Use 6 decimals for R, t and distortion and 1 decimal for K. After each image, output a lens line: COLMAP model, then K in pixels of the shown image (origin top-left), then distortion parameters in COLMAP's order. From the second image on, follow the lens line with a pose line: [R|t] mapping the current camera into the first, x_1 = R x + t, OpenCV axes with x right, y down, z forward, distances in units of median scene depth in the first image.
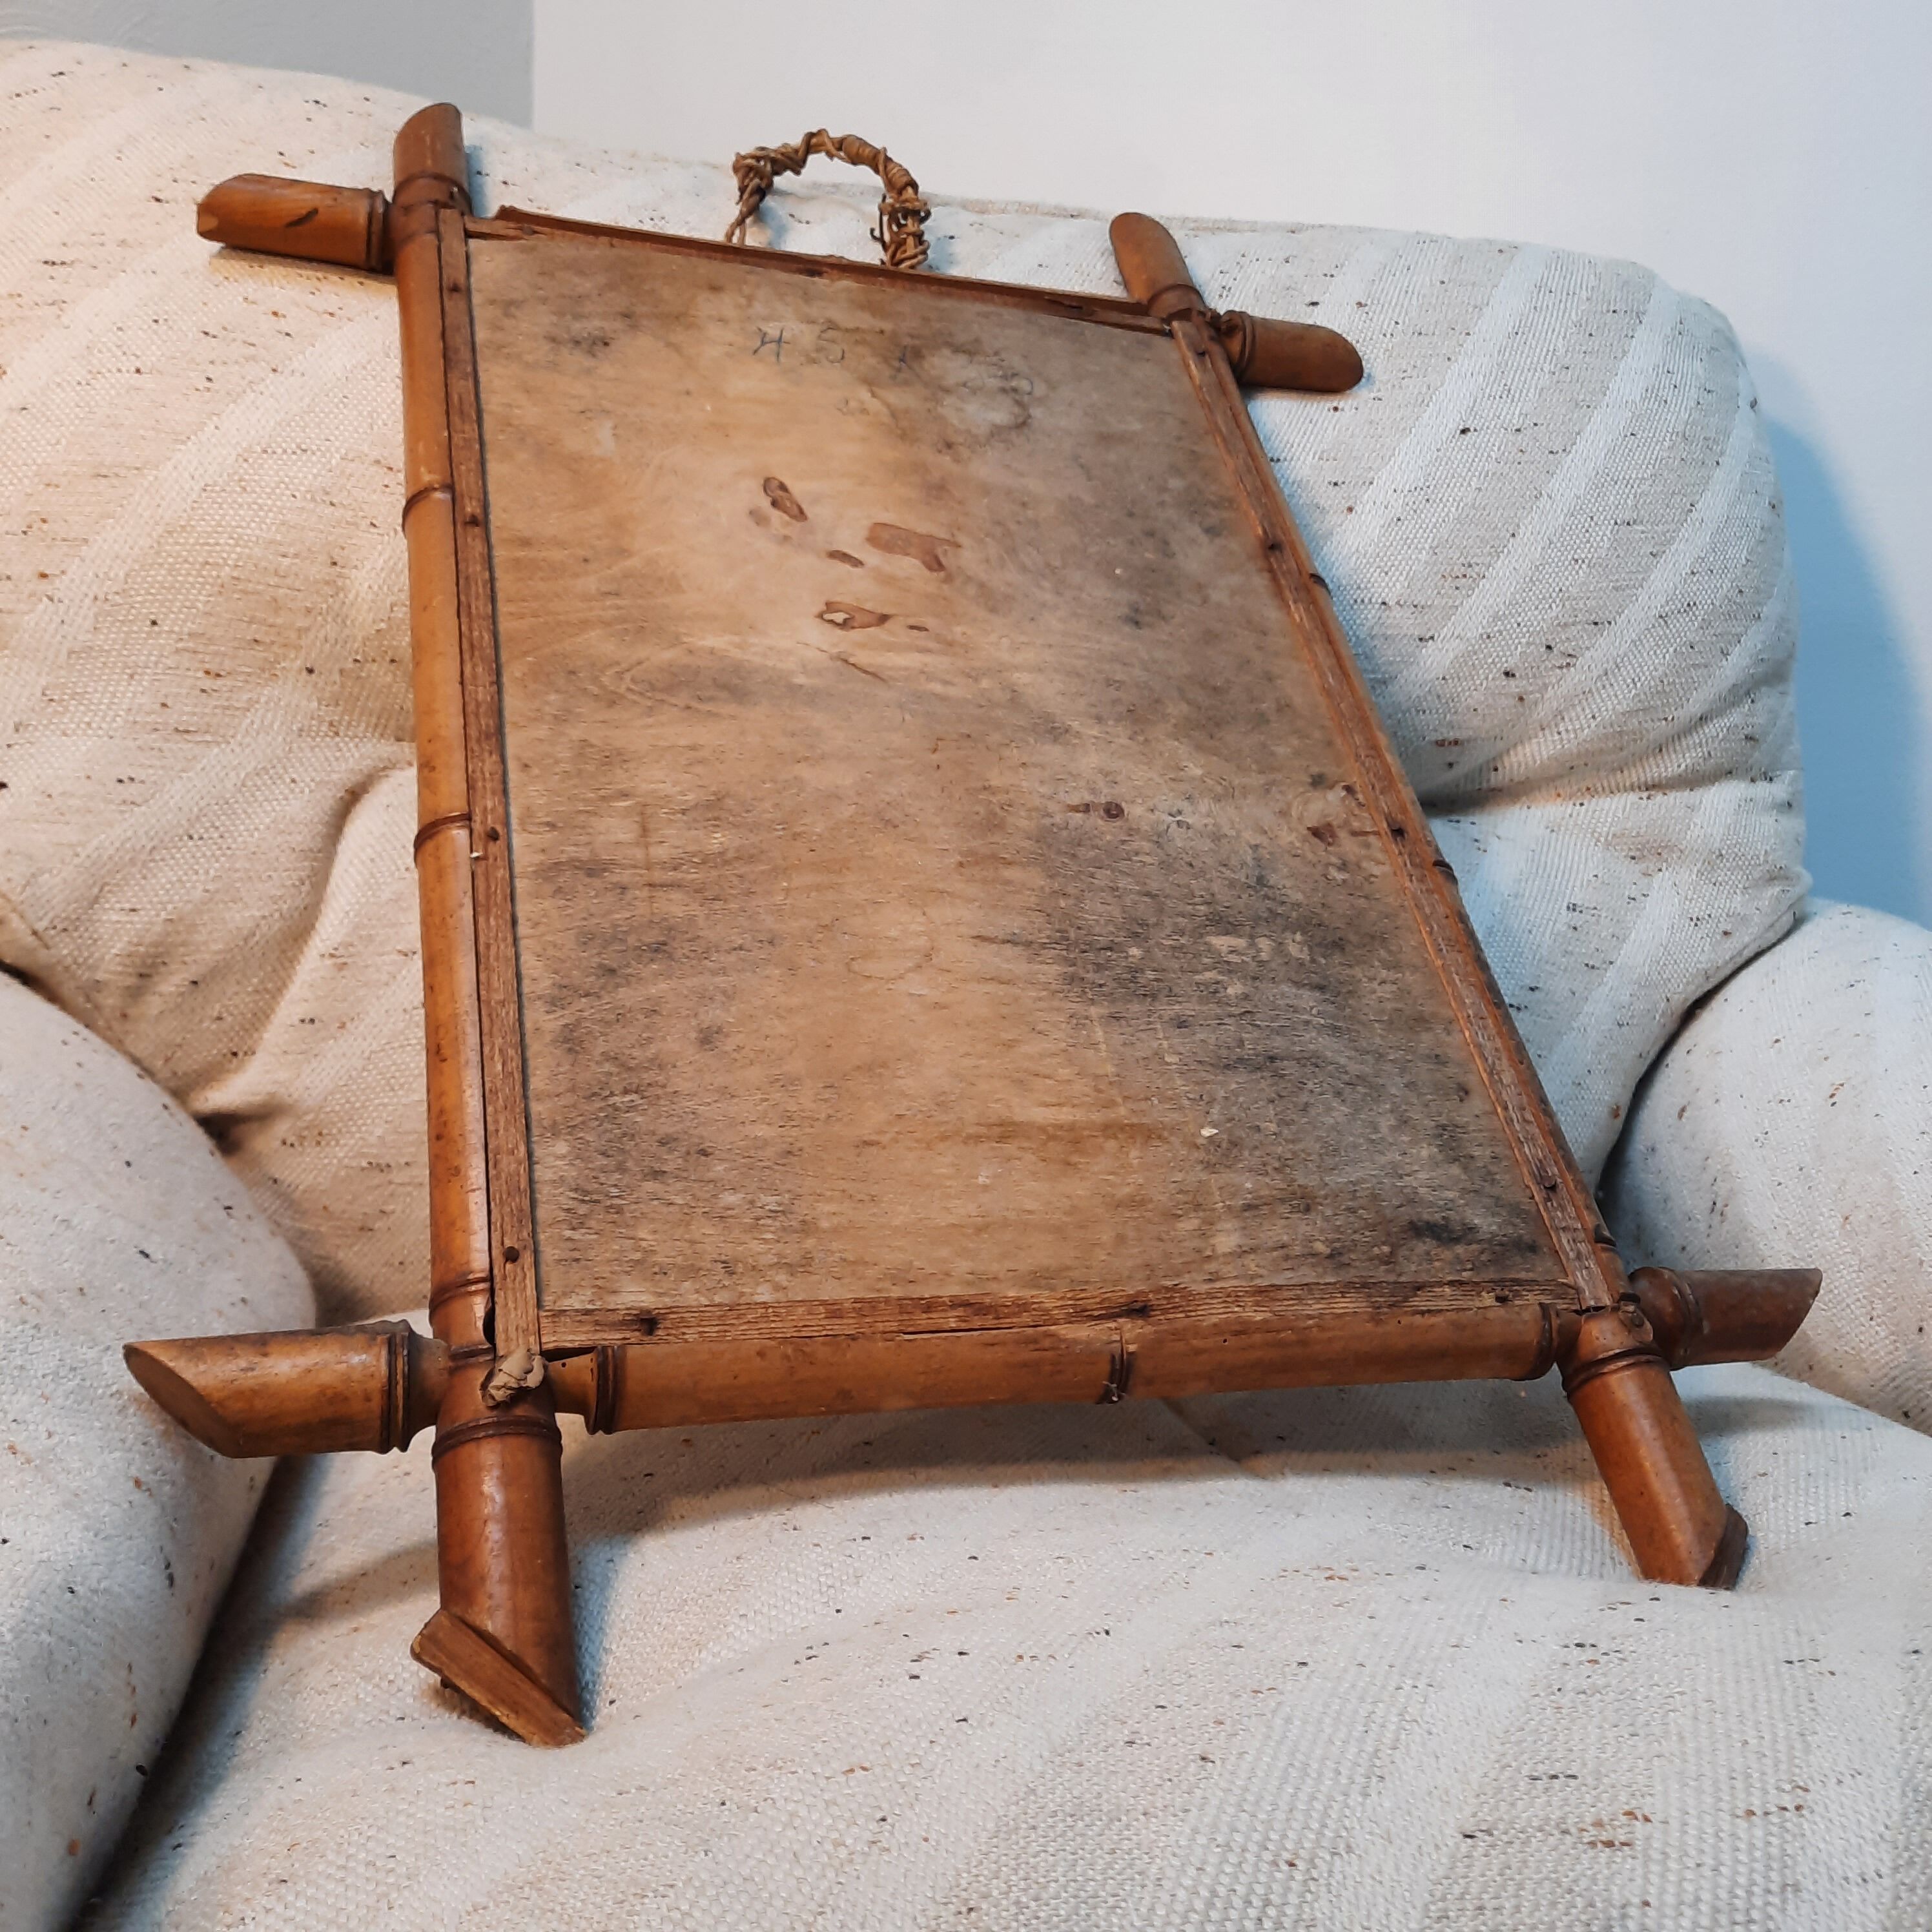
lens RADIAL K [[1911.4, 0, 964.4], [0, 1911.4, 929.0], [0, 0, 1]] dist [0.072073, -0.074915]
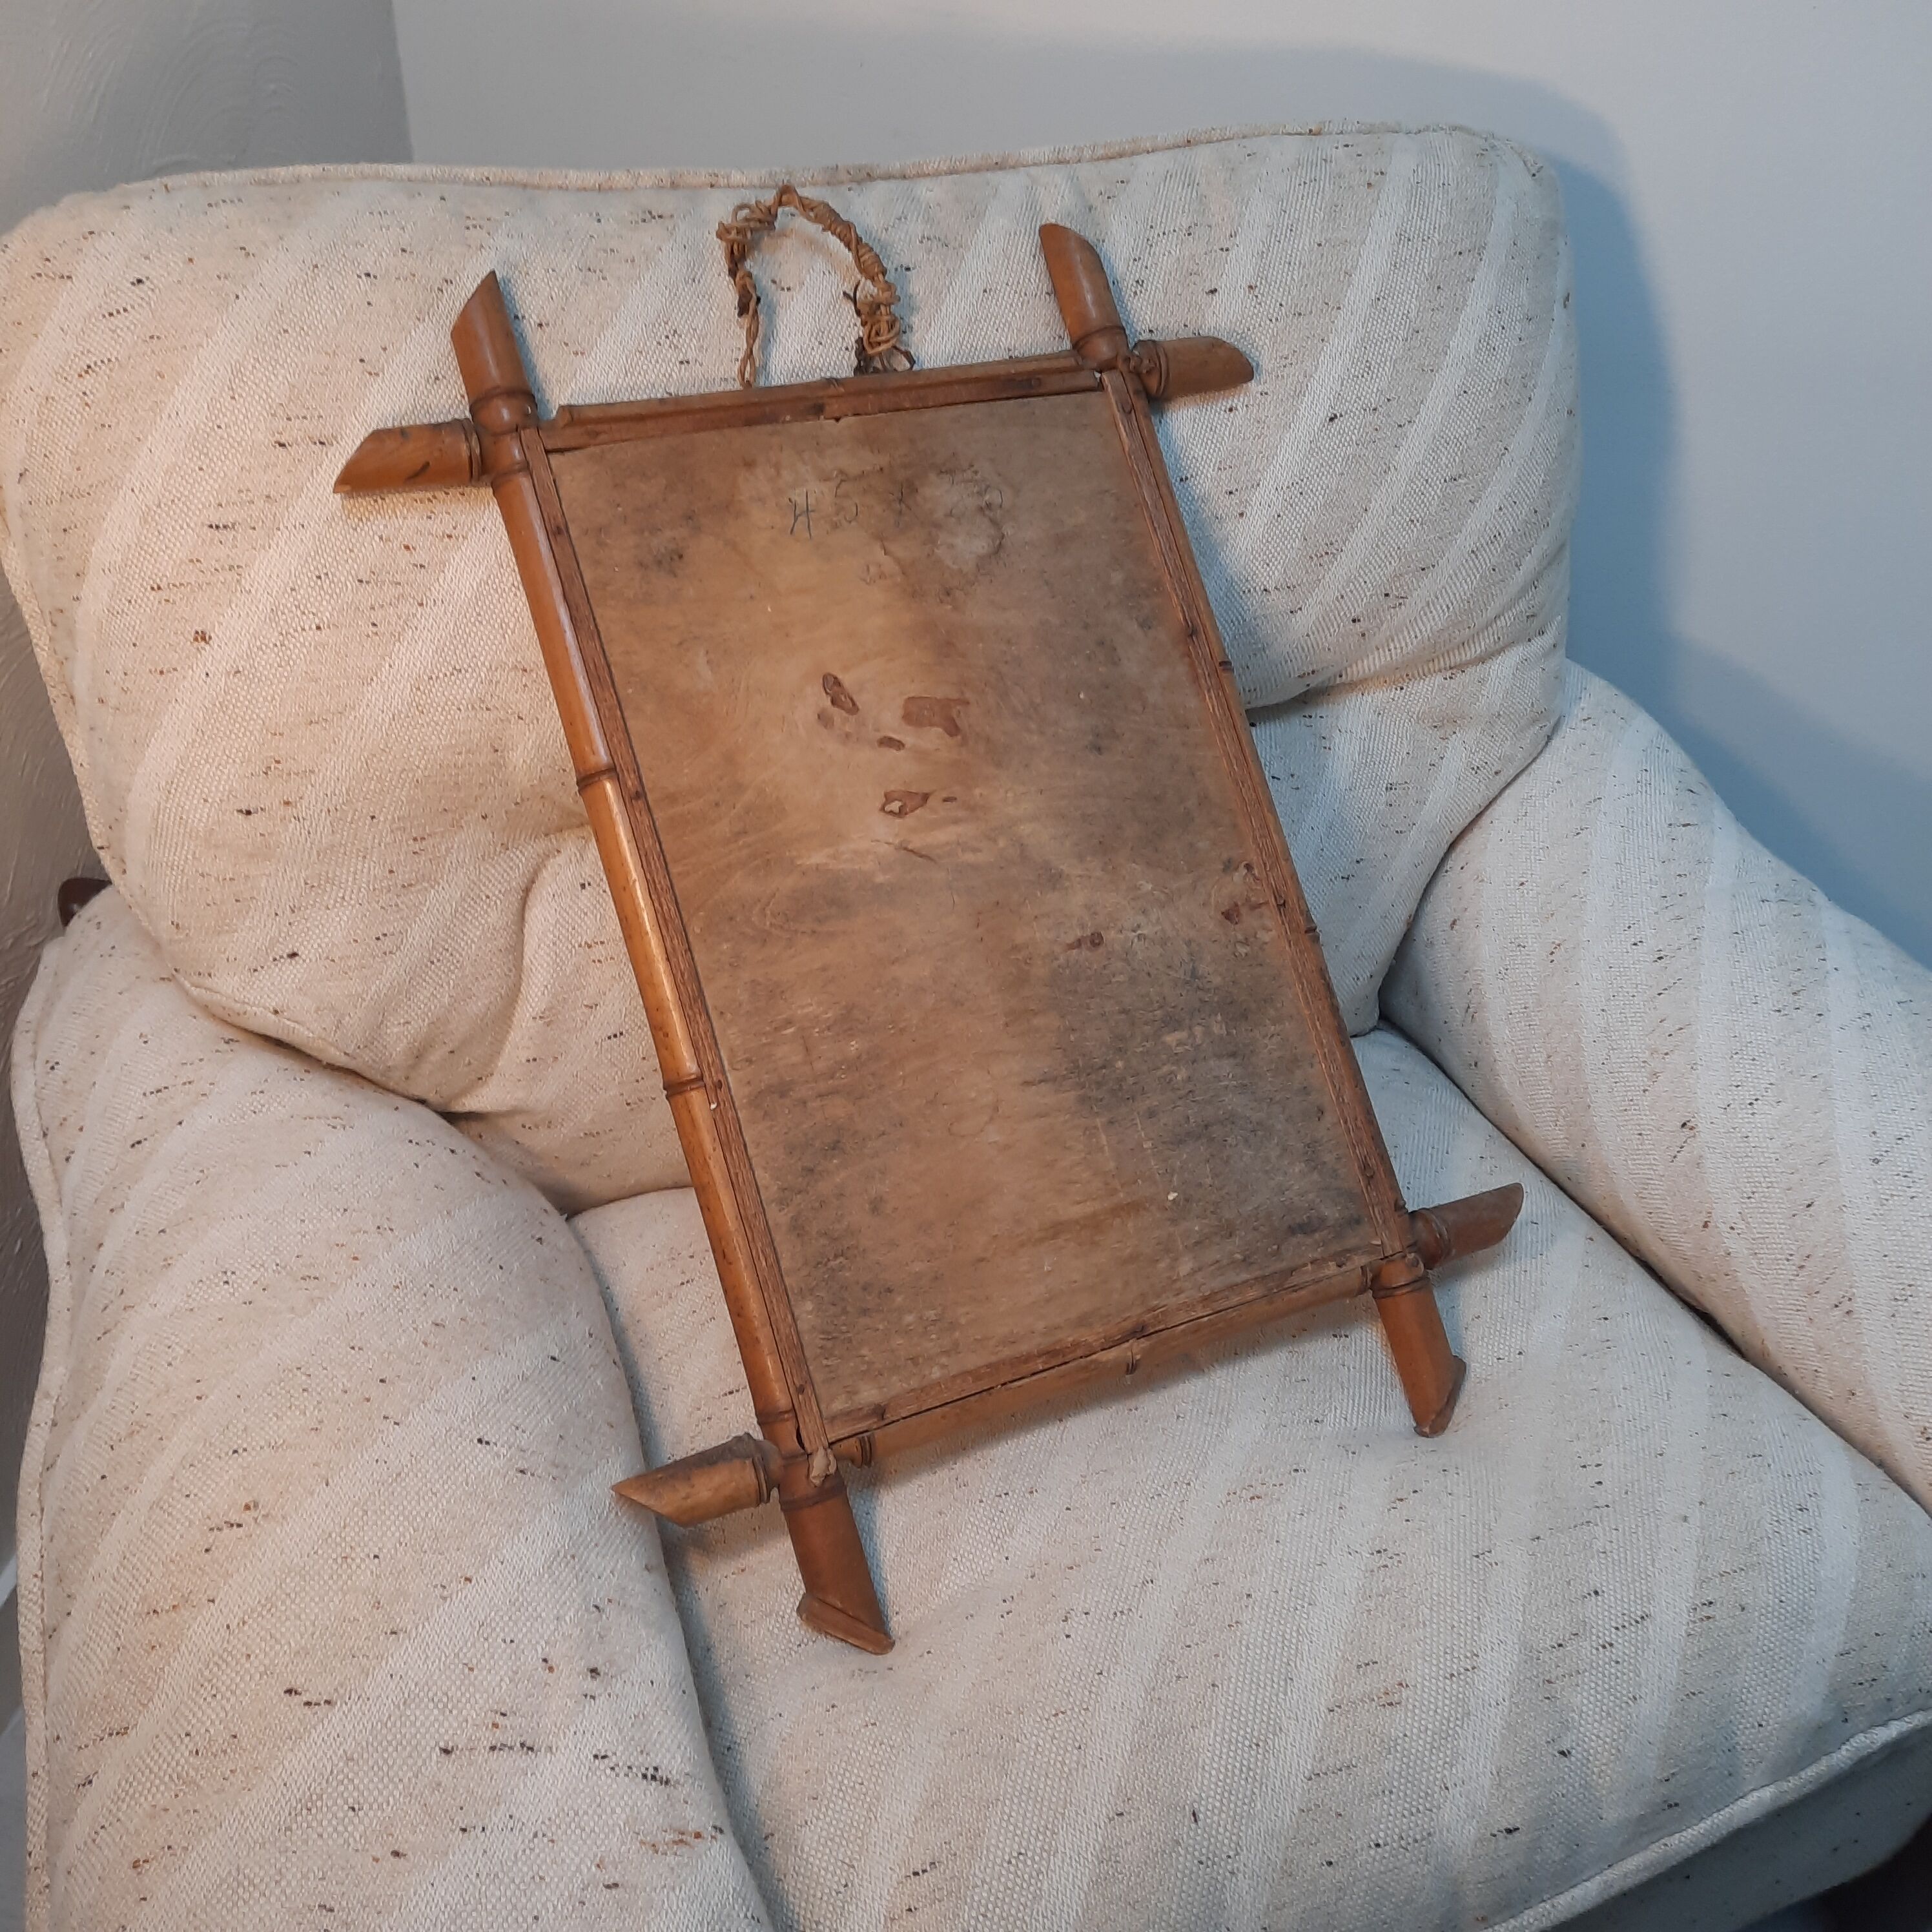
lens RADIAL K [[1914.2, 0, 965.0], [0, 1914.2, 927.5], [0, 0, 1]] dist [0.123197, -0.219710]
pose [[0.991531, -0.088724, 0.094836, -0.155622], [0.033168, 0.879034, 0.475604, -0.747030], [-0.125562, -0.468430, 0.874533, -0.262775]]
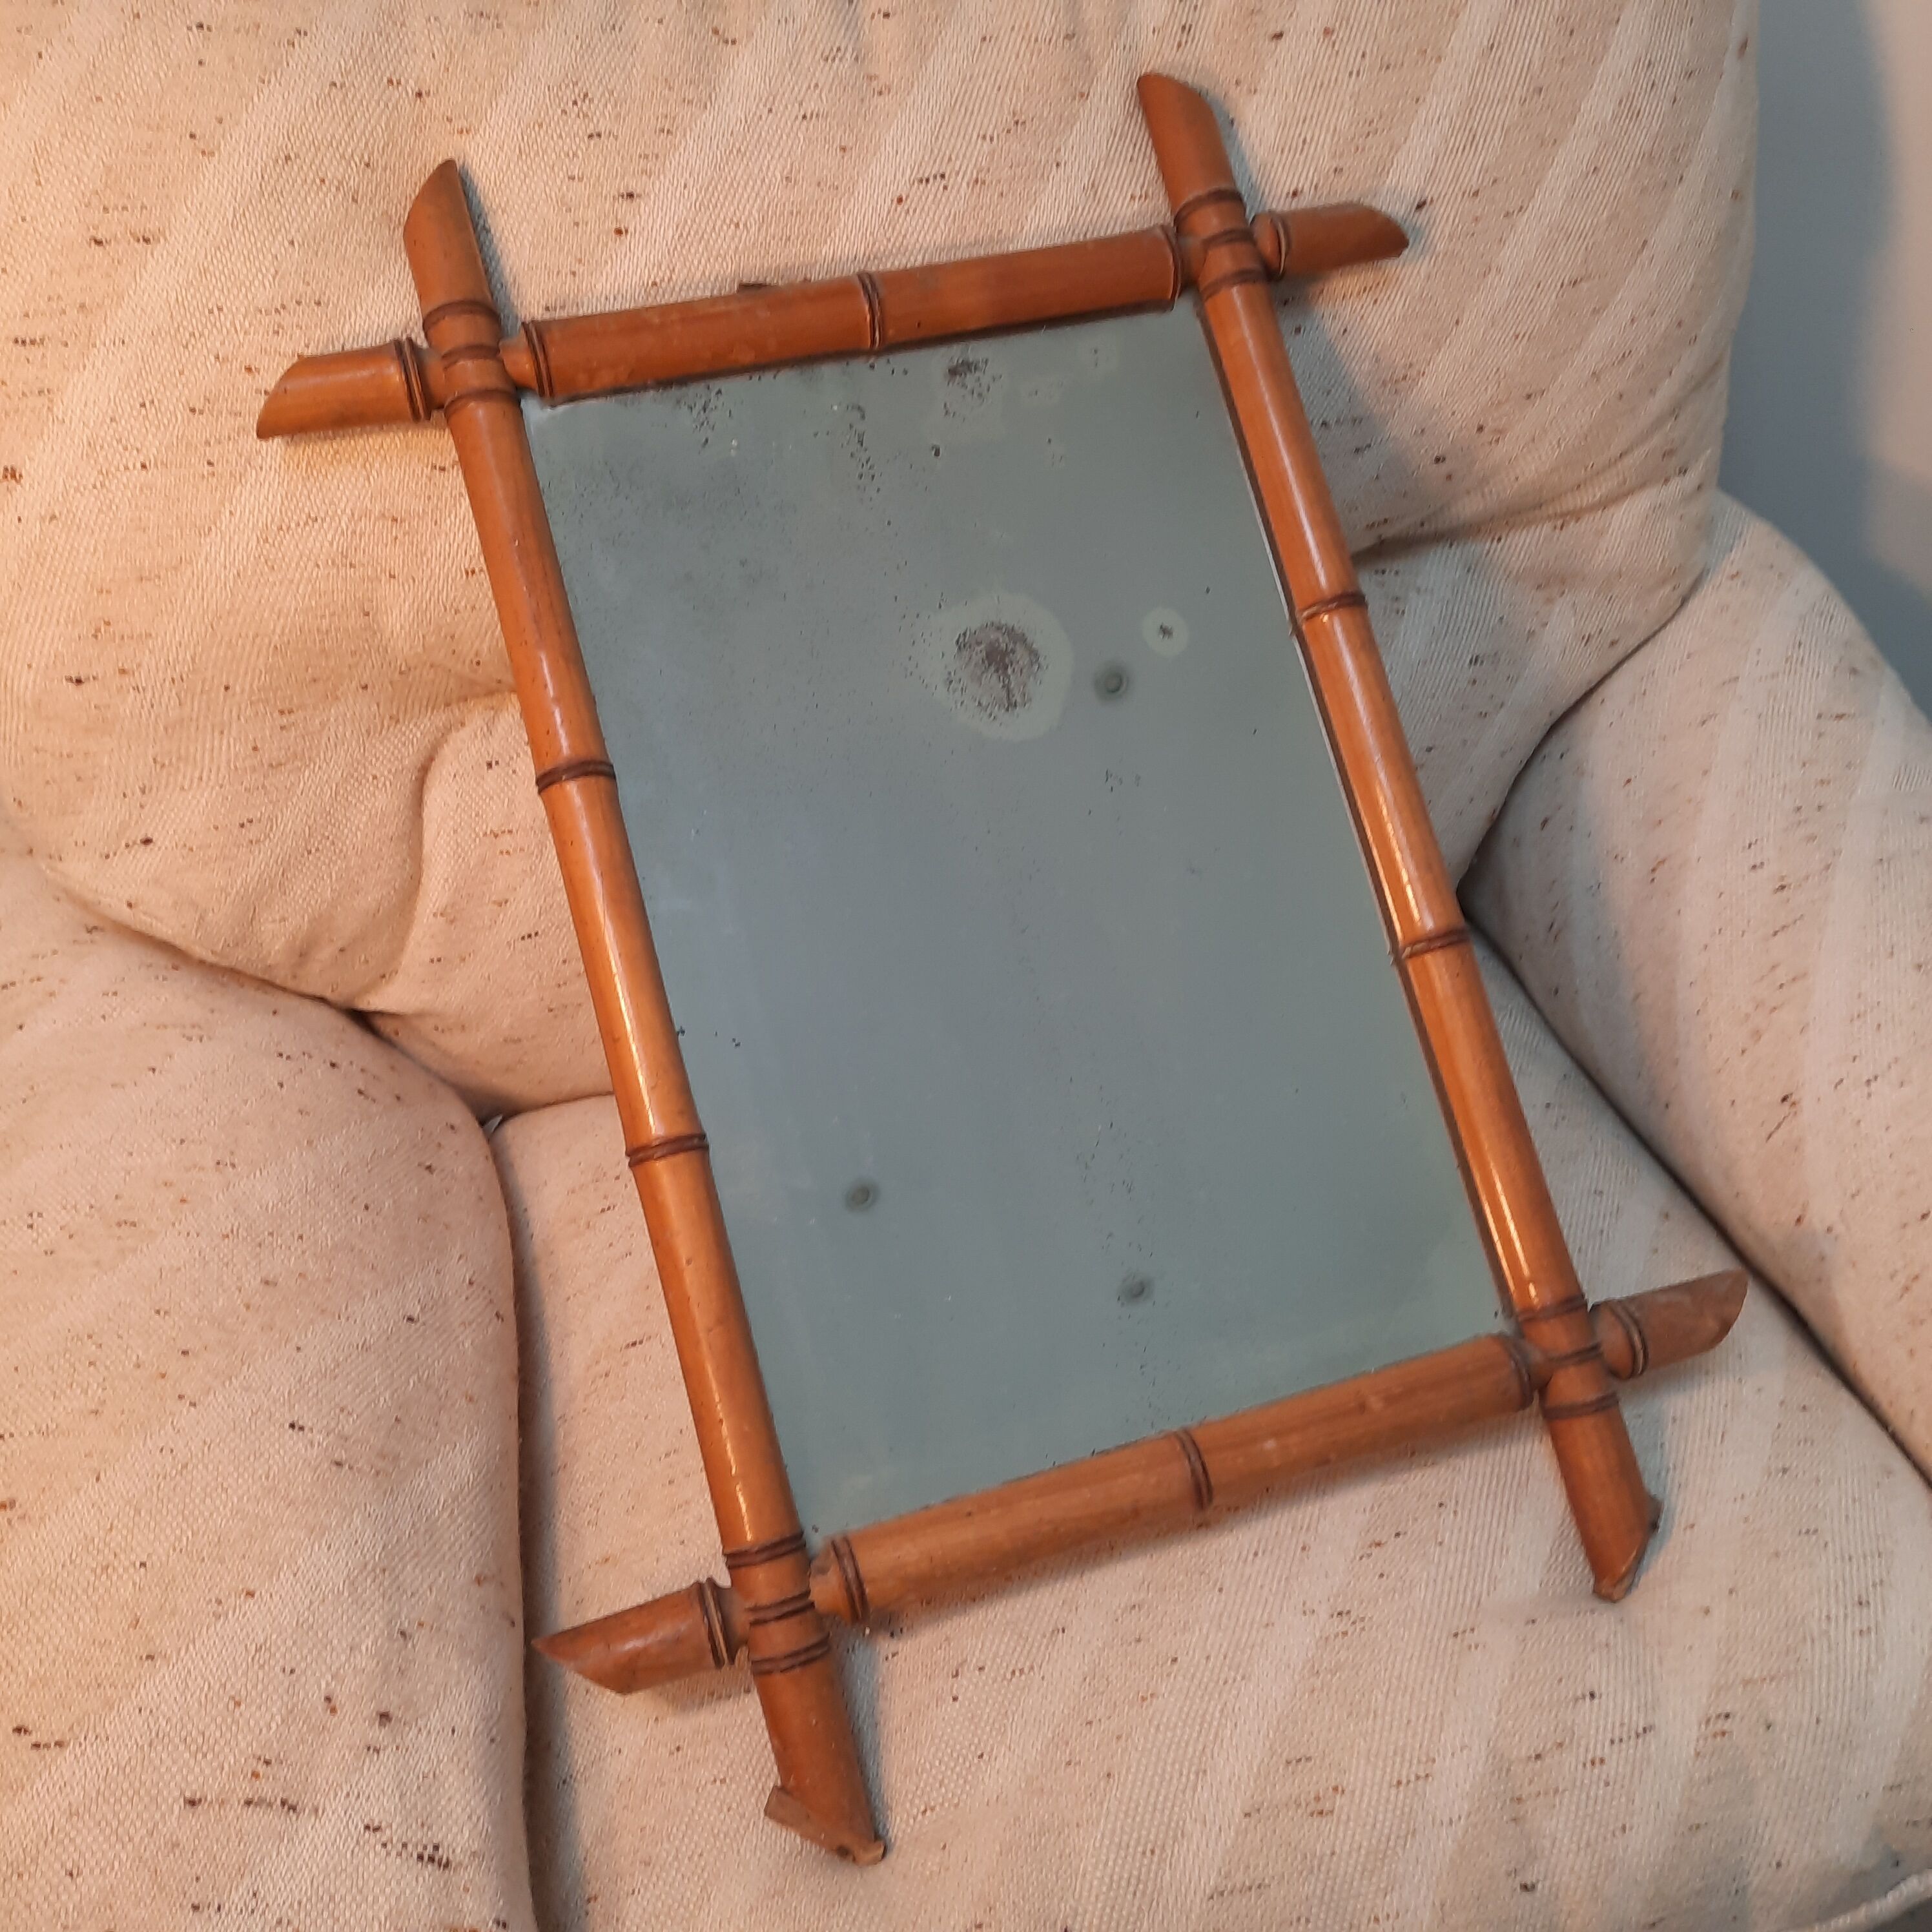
lens RADIAL K [[1911.4, 0, 964.4], [0, 1911.4, 929.0], [0, 0, 1]] dist [0.072073, -0.074915]
pose [[0.998379, -0.053537, -0.019326, 0.033819], [0.054810, 0.812732, 0.580054, -0.717360], [-0.015347, -0.580173, 0.814349, -0.024388]]
